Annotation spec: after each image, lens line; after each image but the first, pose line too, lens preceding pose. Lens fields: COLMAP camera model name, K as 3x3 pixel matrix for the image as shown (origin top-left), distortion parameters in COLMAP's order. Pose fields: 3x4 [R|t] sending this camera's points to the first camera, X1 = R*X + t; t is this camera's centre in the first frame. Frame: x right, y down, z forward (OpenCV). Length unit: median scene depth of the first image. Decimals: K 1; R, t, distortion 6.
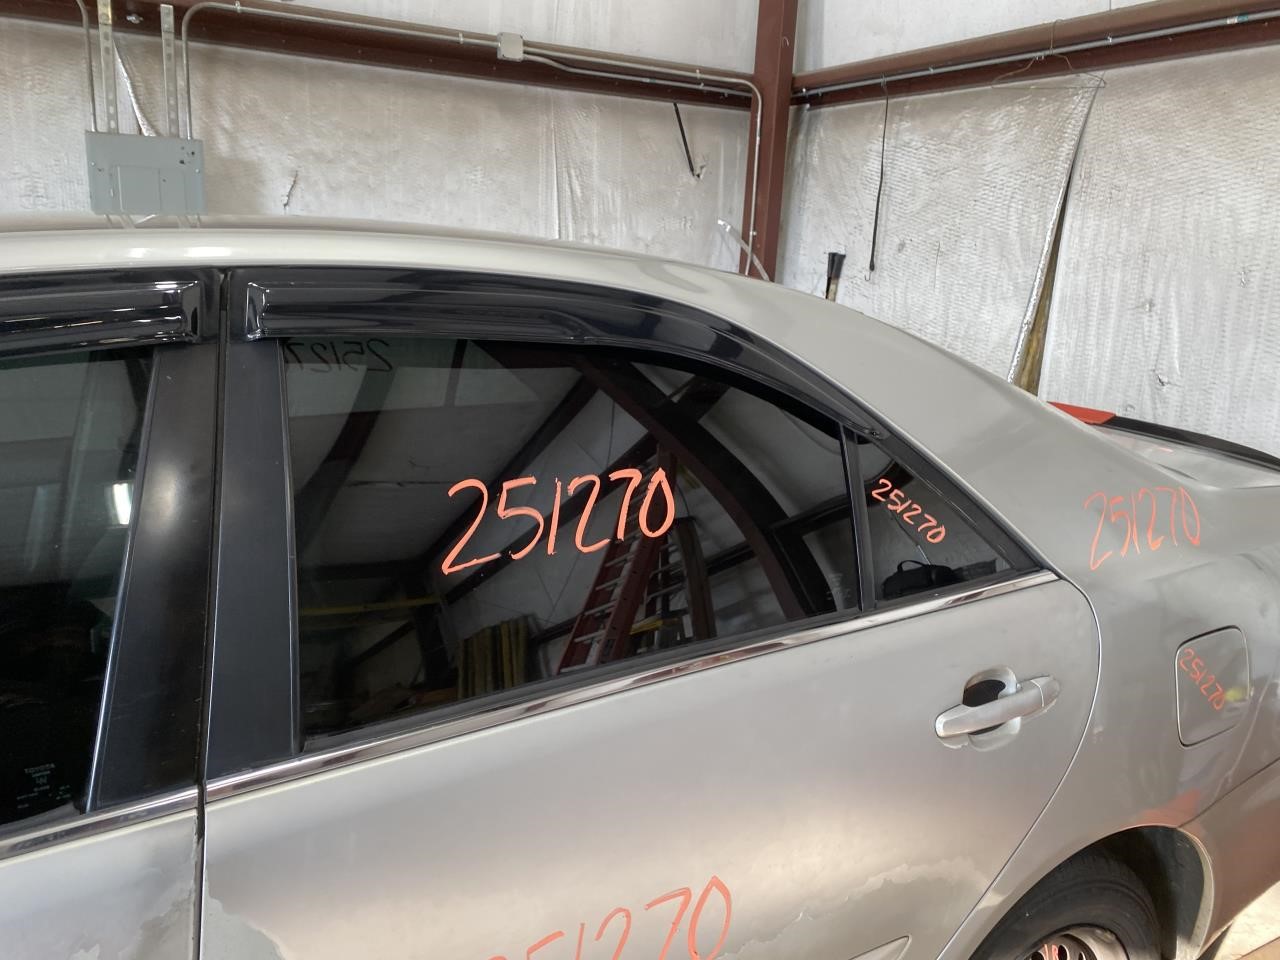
lens RADIAL K [[1008.0, 0, 630.0], [0, 1008.0, 473.7], [0, 0, 1]] dist [0.017760, -0.004401]
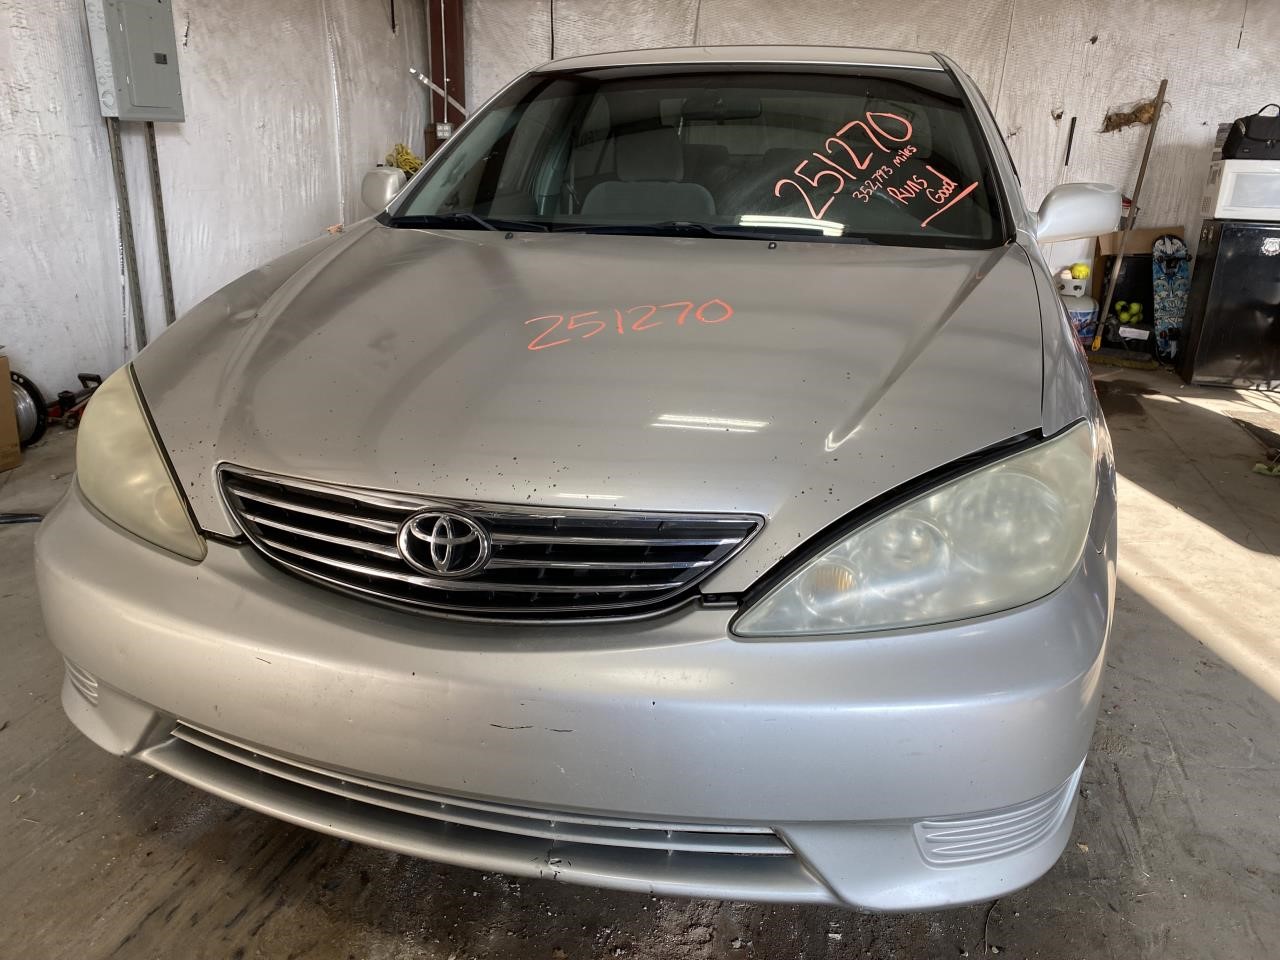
lens RADIAL K [[1008.0, 0, 630.6], [0, 1008.0, 477.5], [0, 0, 1]] dist [0.017760, -0.004401]
pose [[0.696582, -0.252425, 0.671606, -0.846421], [0.170689, 0.967495, 0.186598, 0.071850], [-0.696877, -0.015345, 0.717026, -0.156328]]
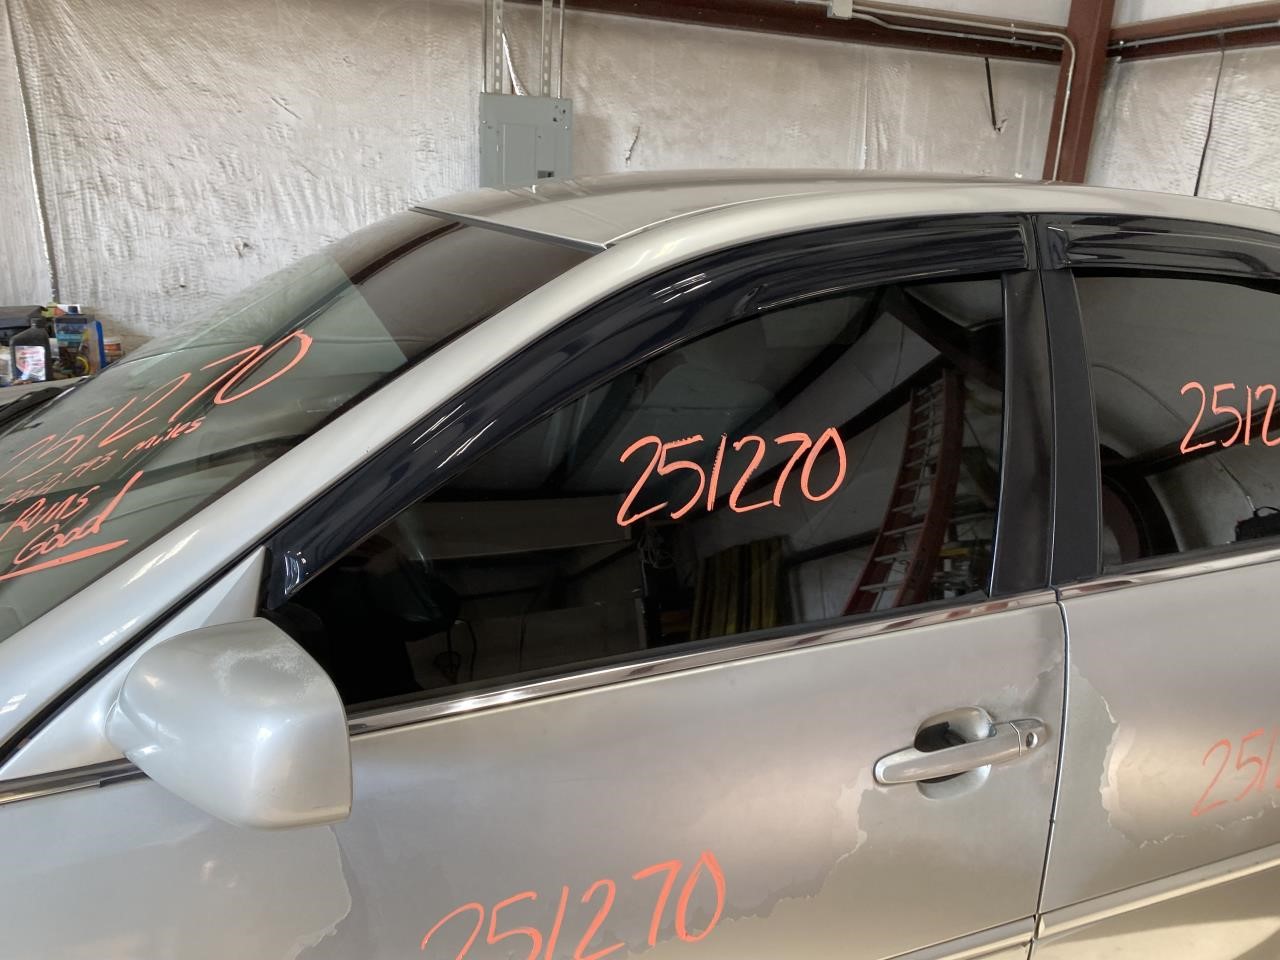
lens RADIAL K [[1008.0, 0, 632.7], [0, 1008.0, 477.6], [0, 0, 1]] dist [0.017760, -0.004401]
pose [[0.988694, 0.049595, -0.141506, -0.158329], [-0.042709, 0.997770, 0.051291, 0.021298], [0.143735, -0.044667, 0.988608, -0.090303]]
